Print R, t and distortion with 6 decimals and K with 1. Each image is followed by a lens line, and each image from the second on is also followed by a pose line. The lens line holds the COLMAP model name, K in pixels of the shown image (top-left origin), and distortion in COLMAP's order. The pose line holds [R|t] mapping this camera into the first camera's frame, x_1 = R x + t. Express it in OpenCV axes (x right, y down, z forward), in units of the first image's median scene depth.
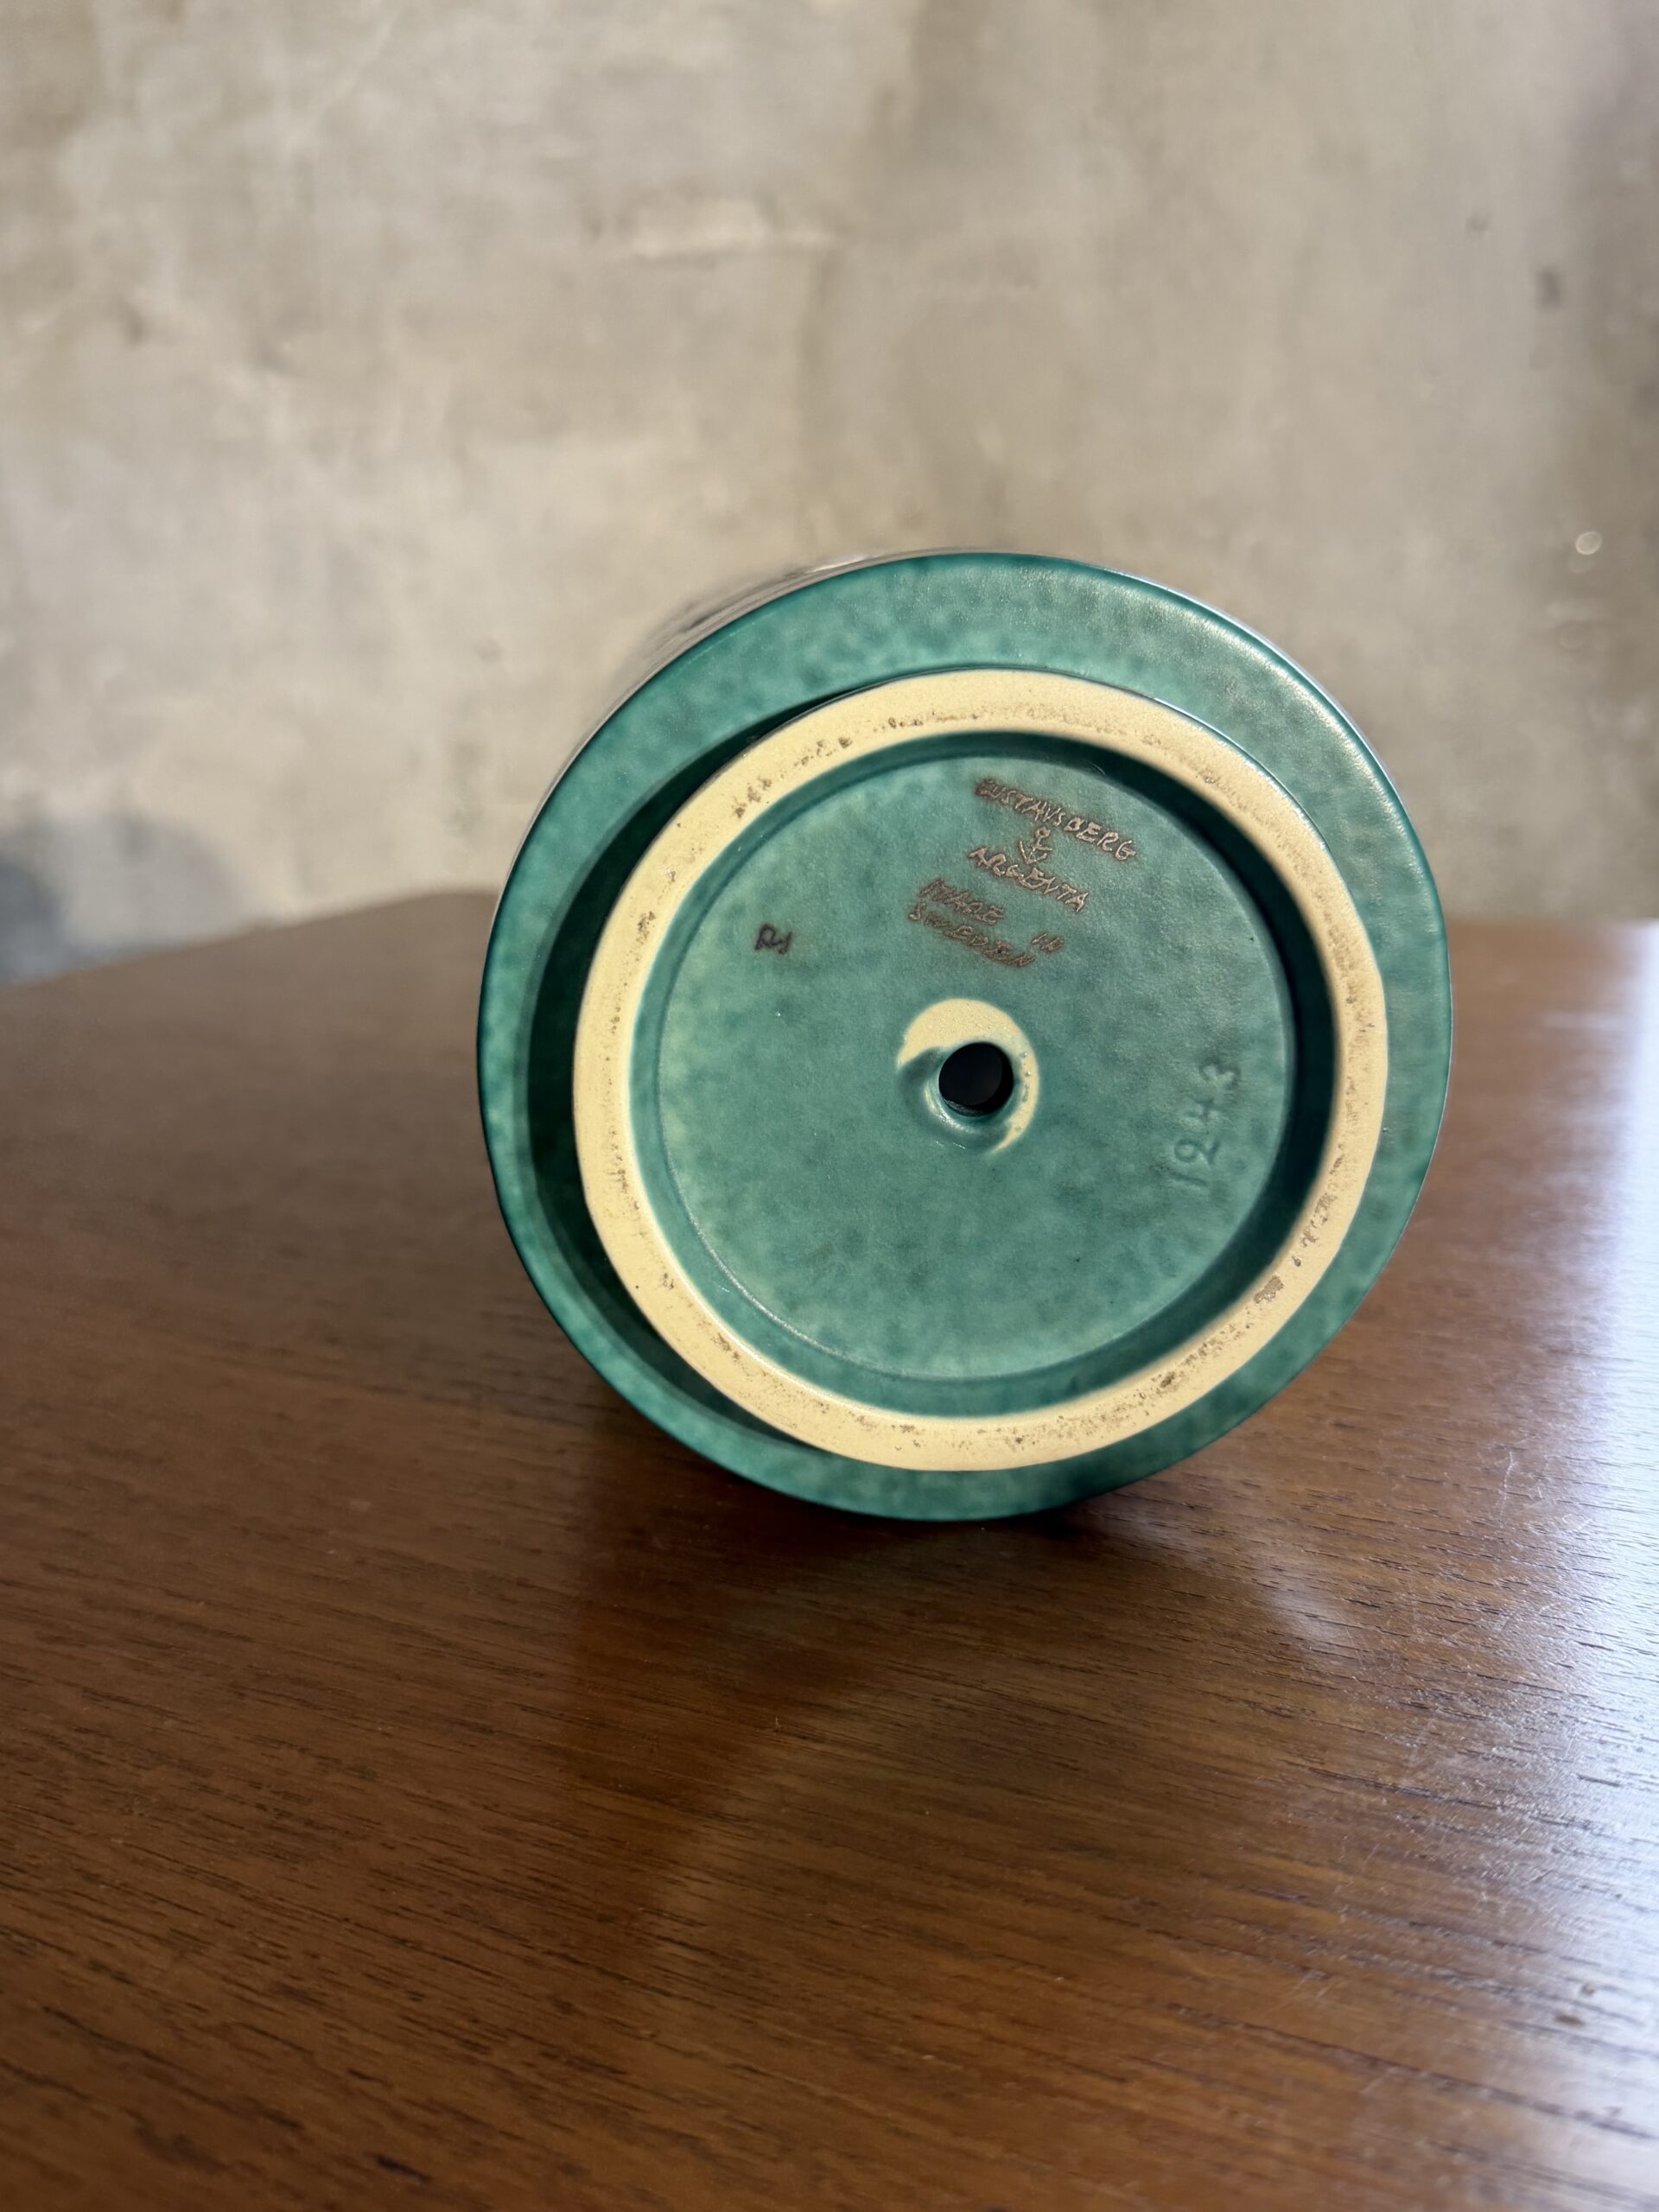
lens RADIAL K [[1930.8, 0, 828.3], [0, 1930.8, 1110.5], [0, 0, 1]] dist [0.001882, -0.057401]
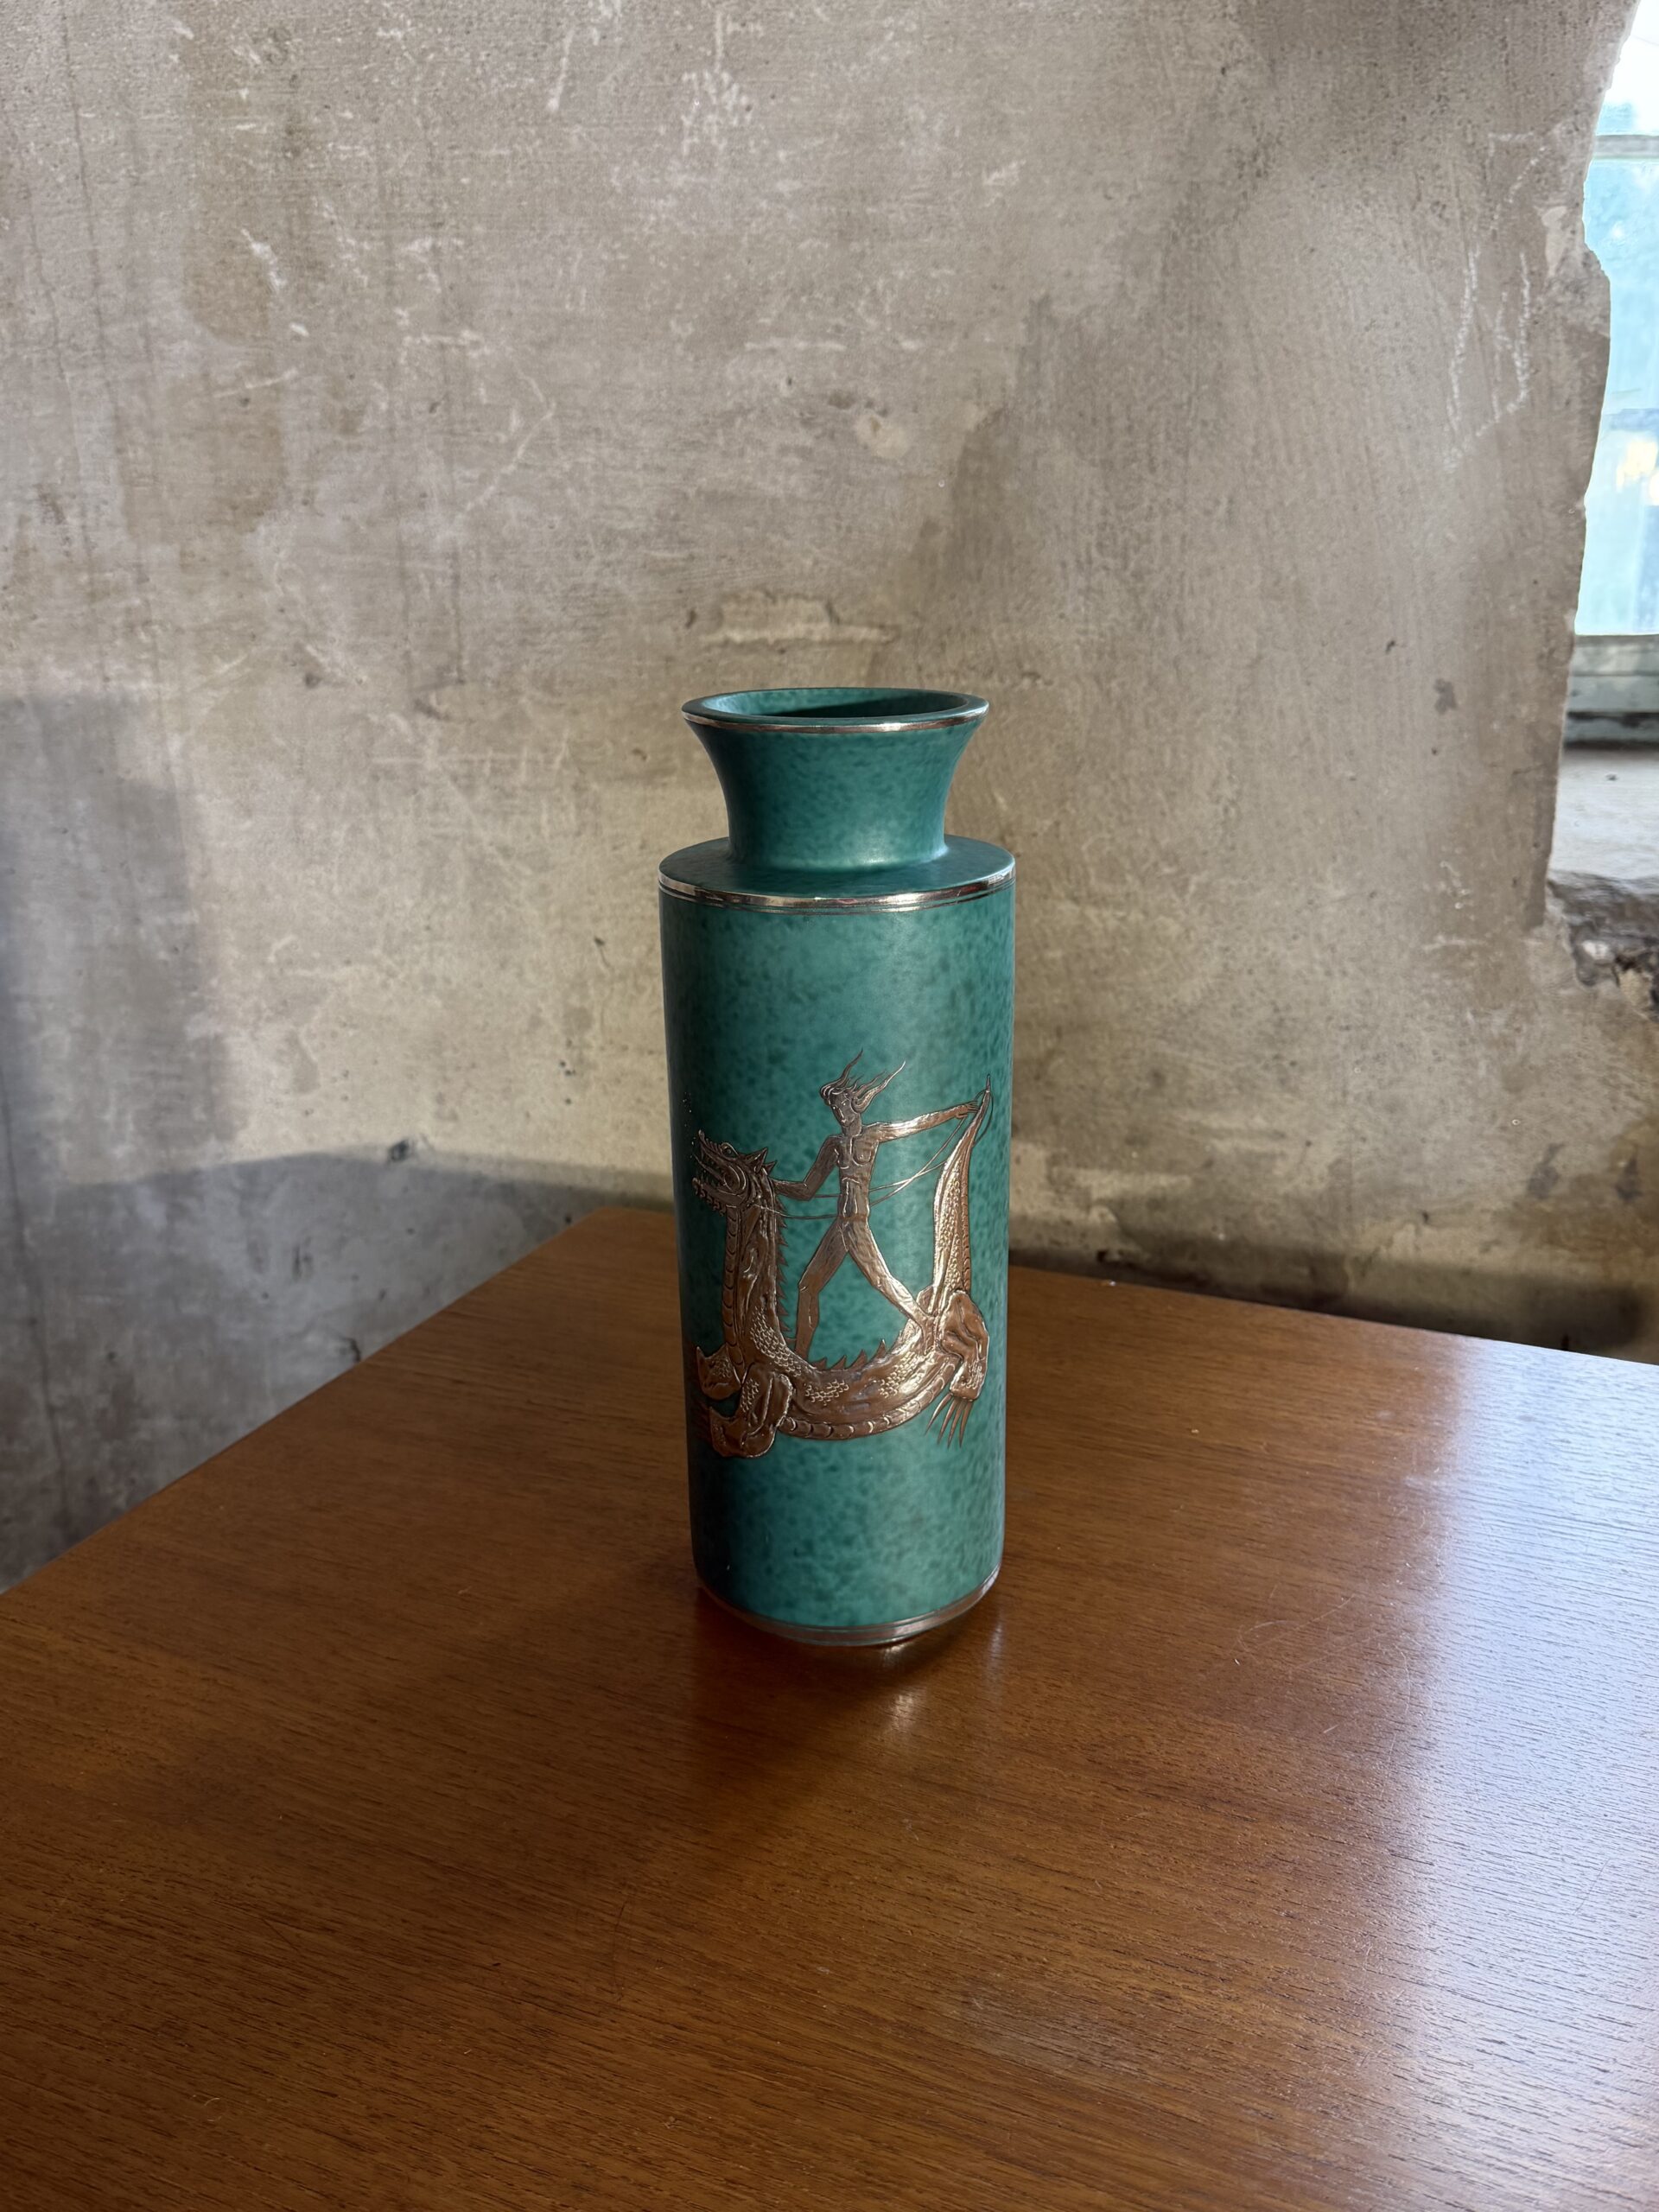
lens RADIAL K [[1843.2, 0, 834.2], [0, 1843.2, 1126.2], [0, 0, 1]] dist [0.178622, -0.431852]
pose [[0.998851, 0.013044, 0.046124, -0.081600], [-0.015437, 0.998533, 0.051899, -0.196115], [-0.045380, -0.052552, 0.997587, -0.234731]]
